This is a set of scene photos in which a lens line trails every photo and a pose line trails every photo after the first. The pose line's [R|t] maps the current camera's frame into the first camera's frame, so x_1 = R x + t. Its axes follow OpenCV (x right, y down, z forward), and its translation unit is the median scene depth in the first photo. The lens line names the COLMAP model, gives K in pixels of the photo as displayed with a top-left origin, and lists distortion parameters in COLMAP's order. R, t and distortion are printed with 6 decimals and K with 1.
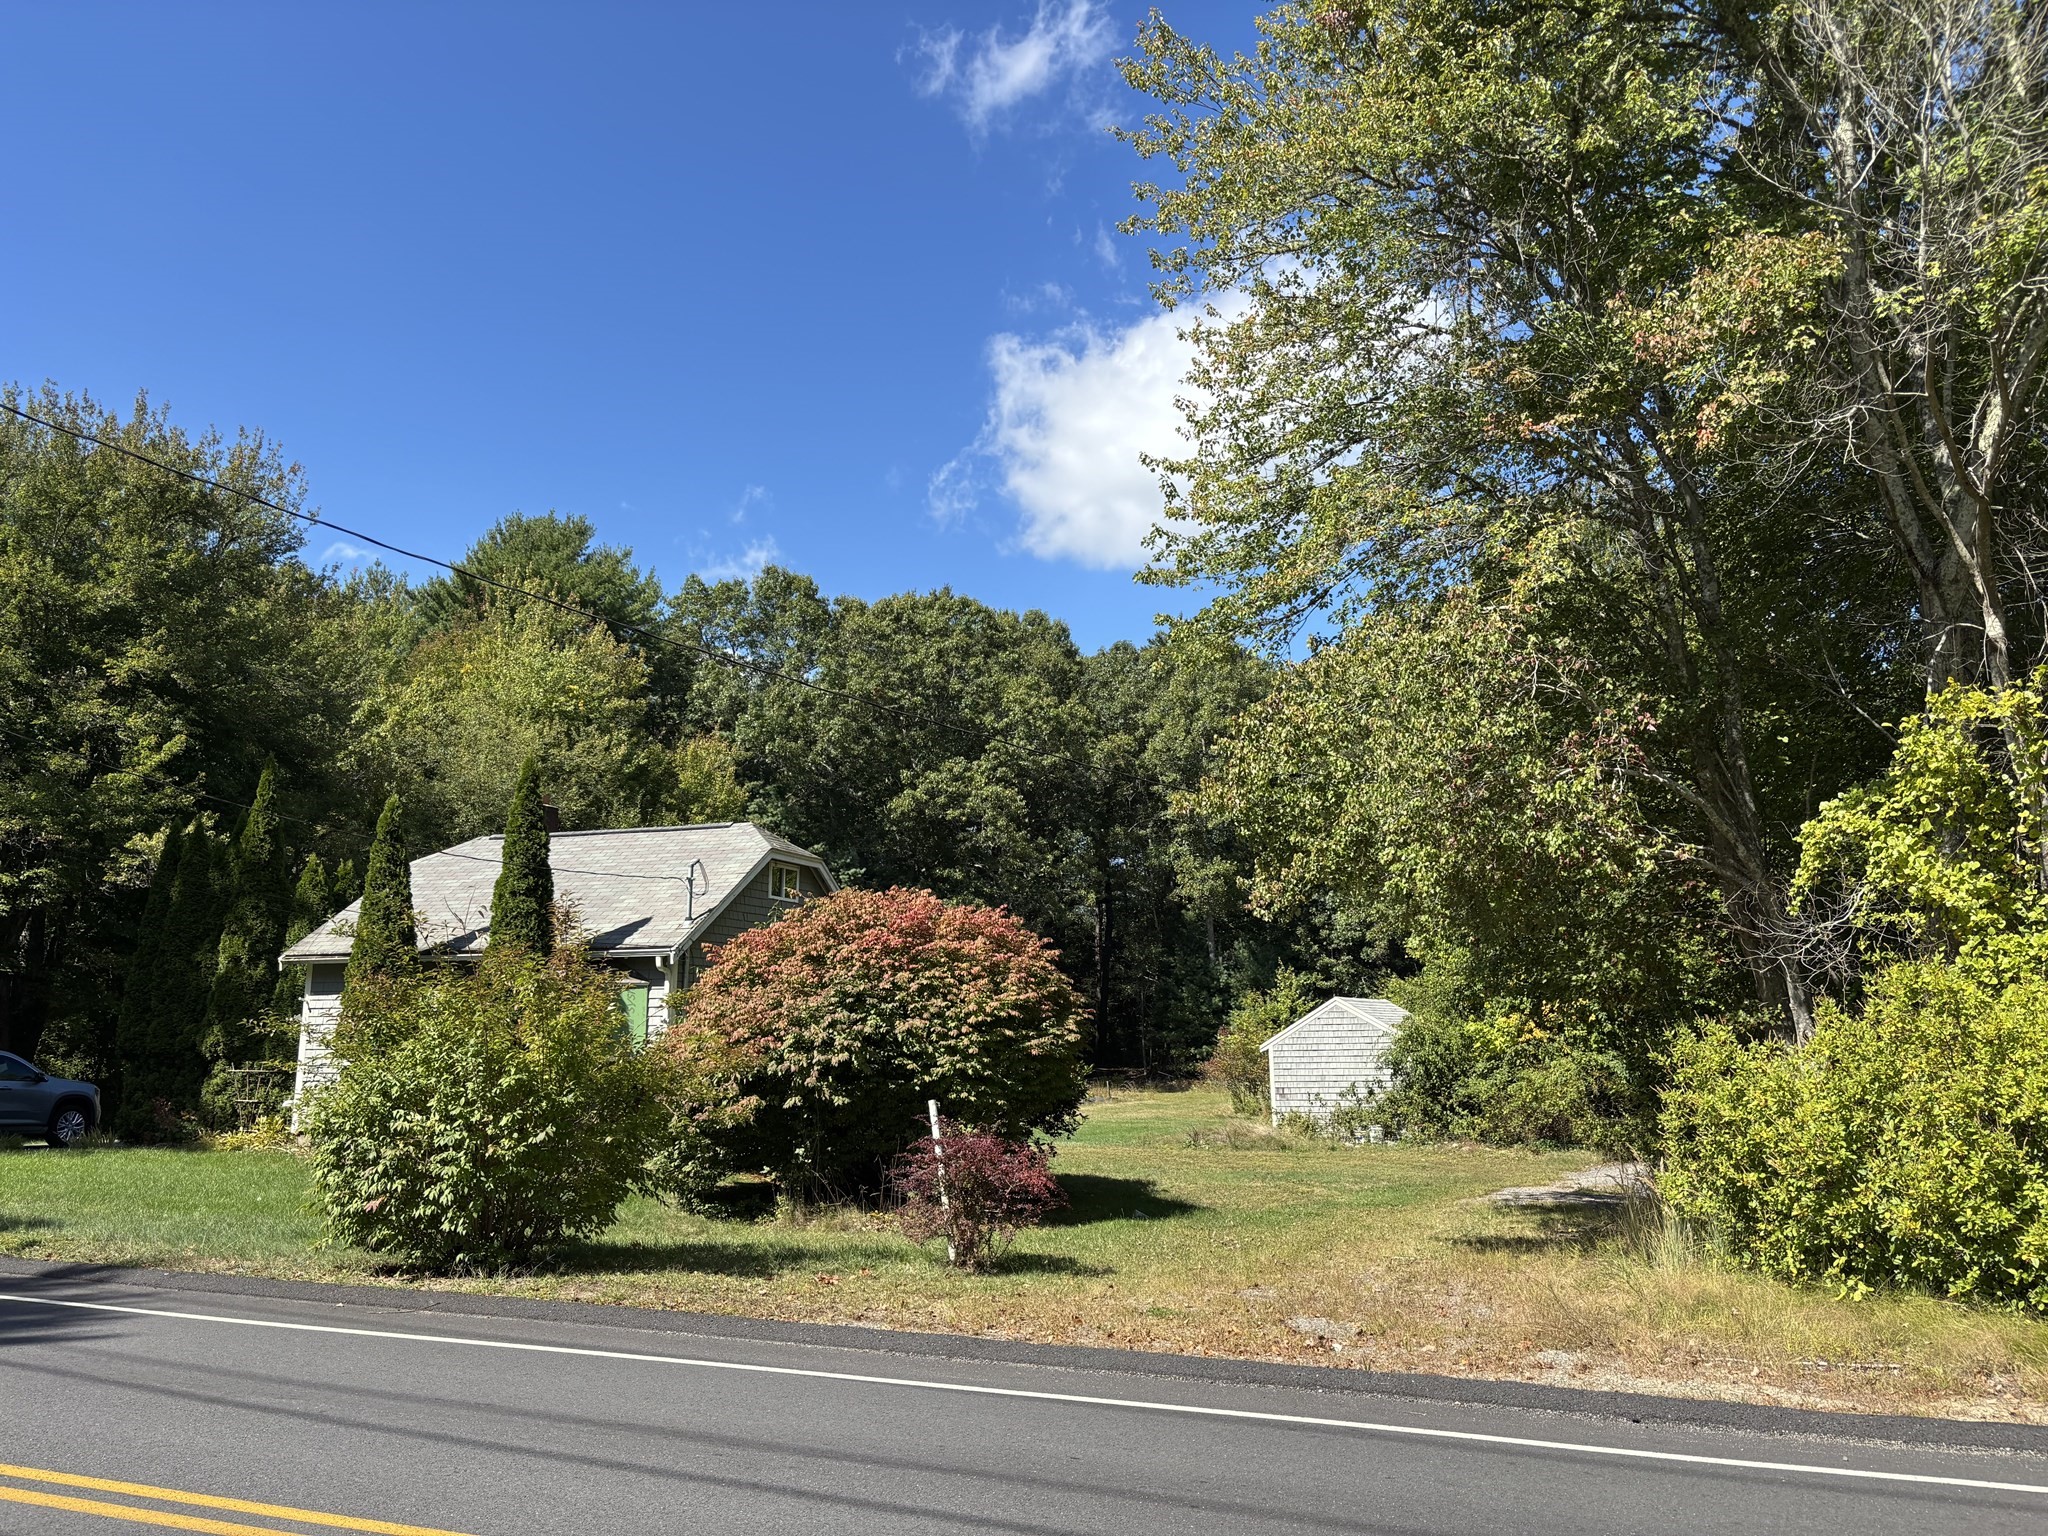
lens RADIAL K [[1539.5, 0, 1024.3], [0, 1539.5, 770.1], [0, 0, 1]] dist [0.006650, -0.041876]
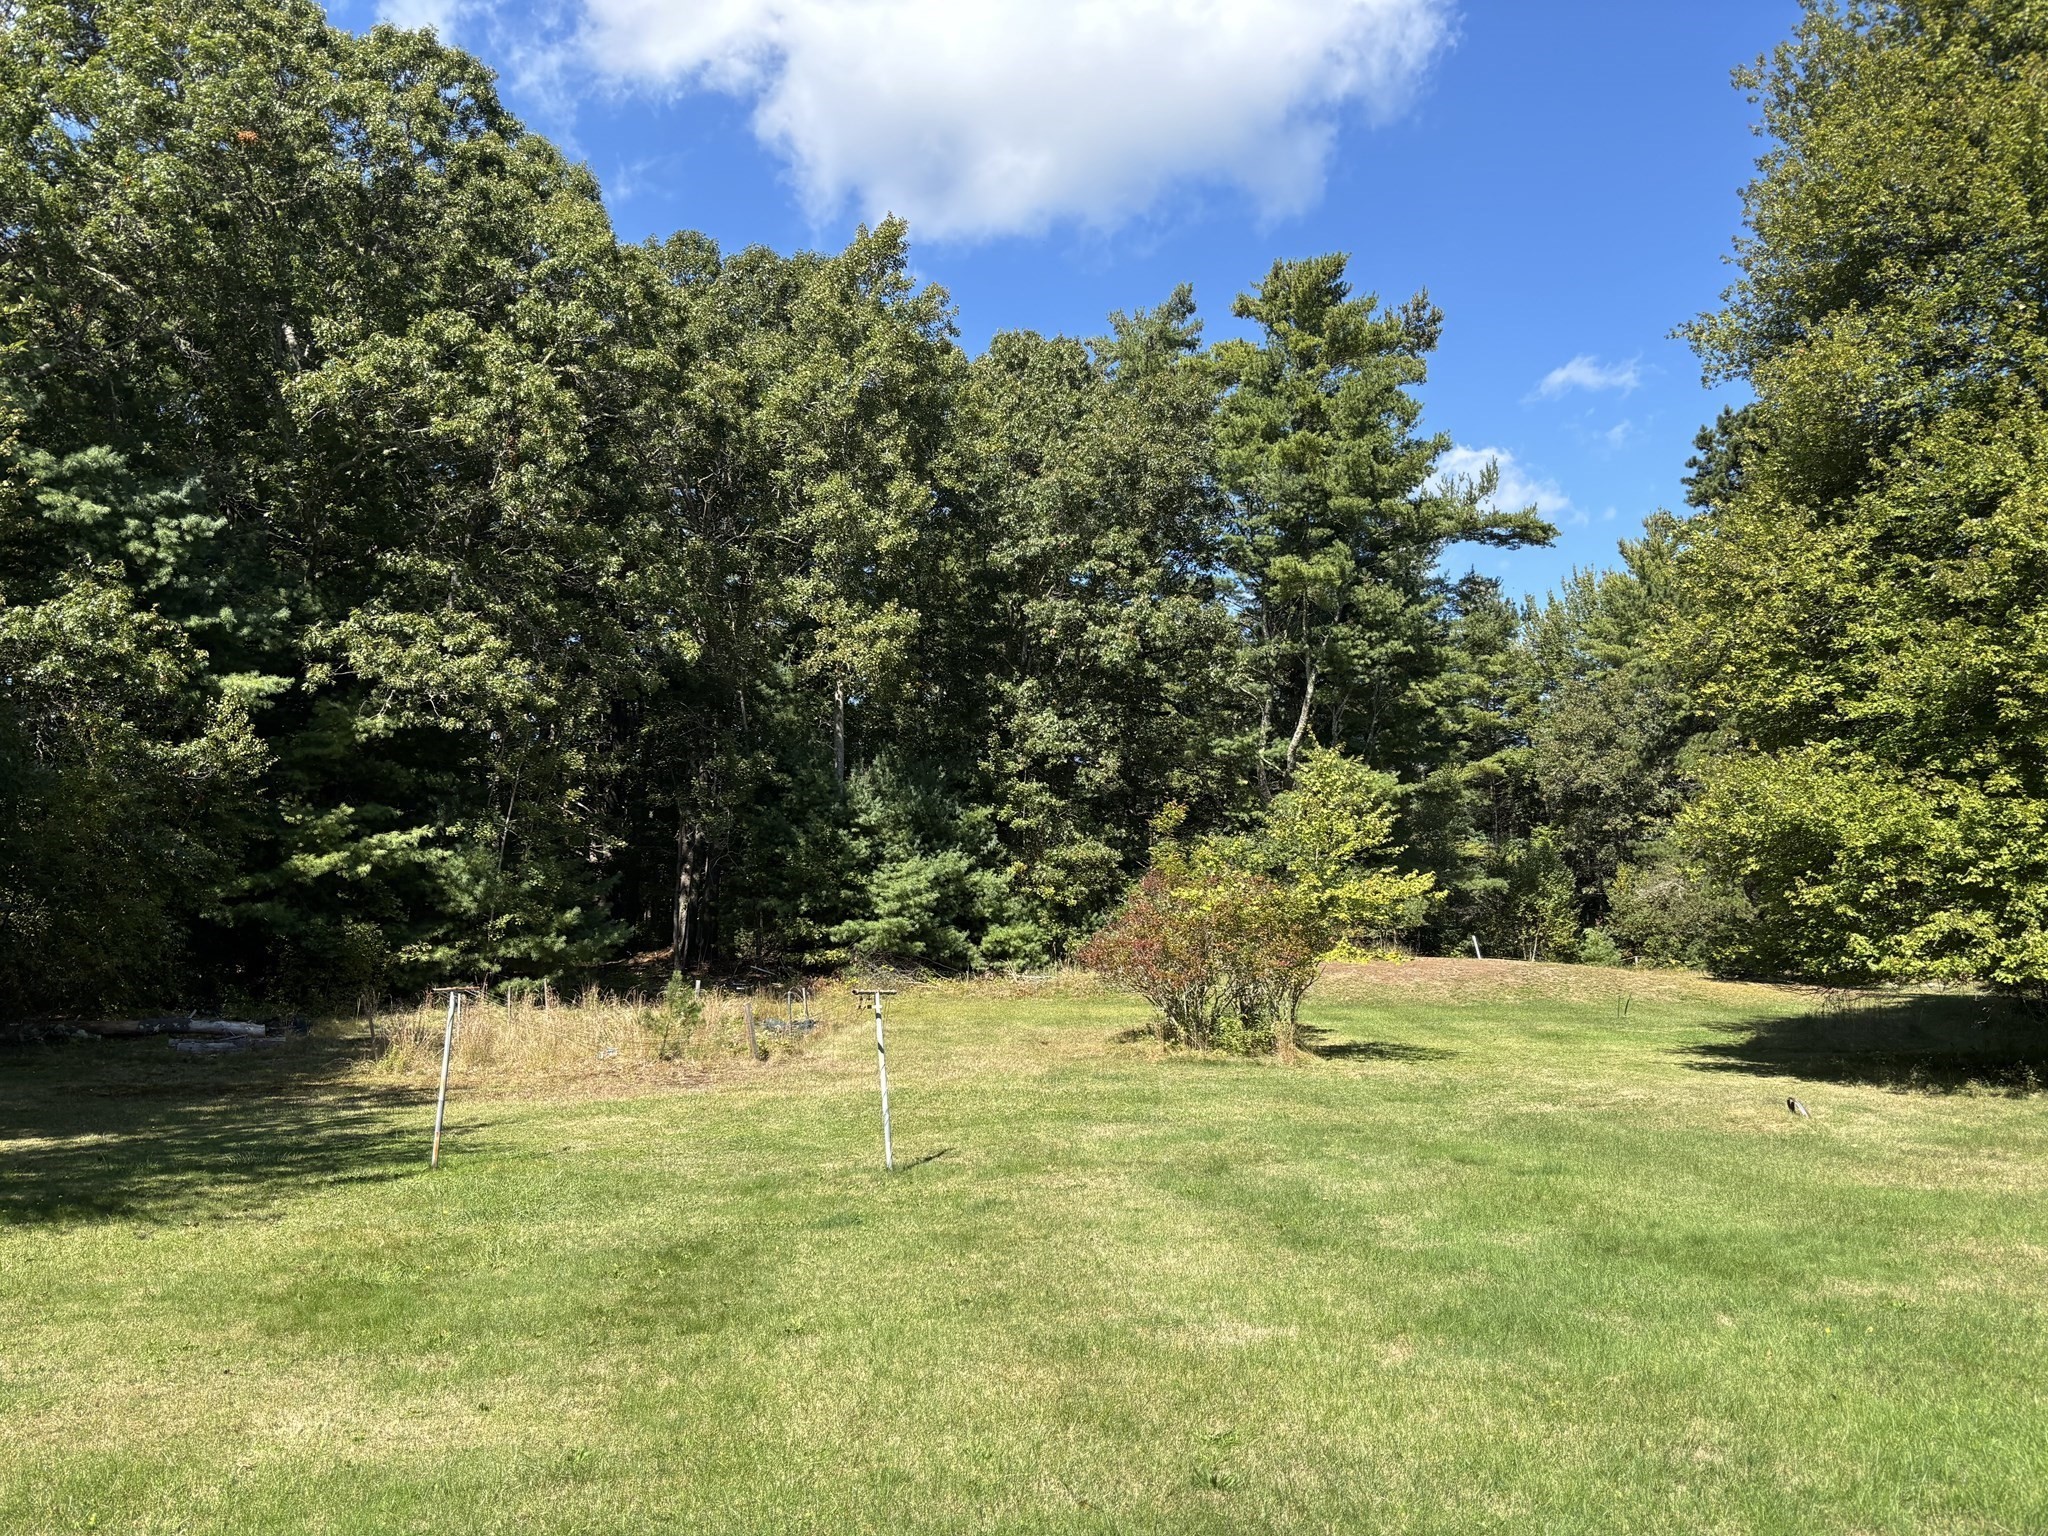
lens RADIAL K [[1539.5, 0, 1036.9], [0, 1539.5, 744.9], [0, 0, 1]] dist [0.006650, -0.041876]
pose [[0.883479, 0.041508, 0.466628, -0.090022], [-0.065729, 0.997197, 0.035742, 0.085392], [-0.463837, -0.062248, 0.883731, 0.471461]]
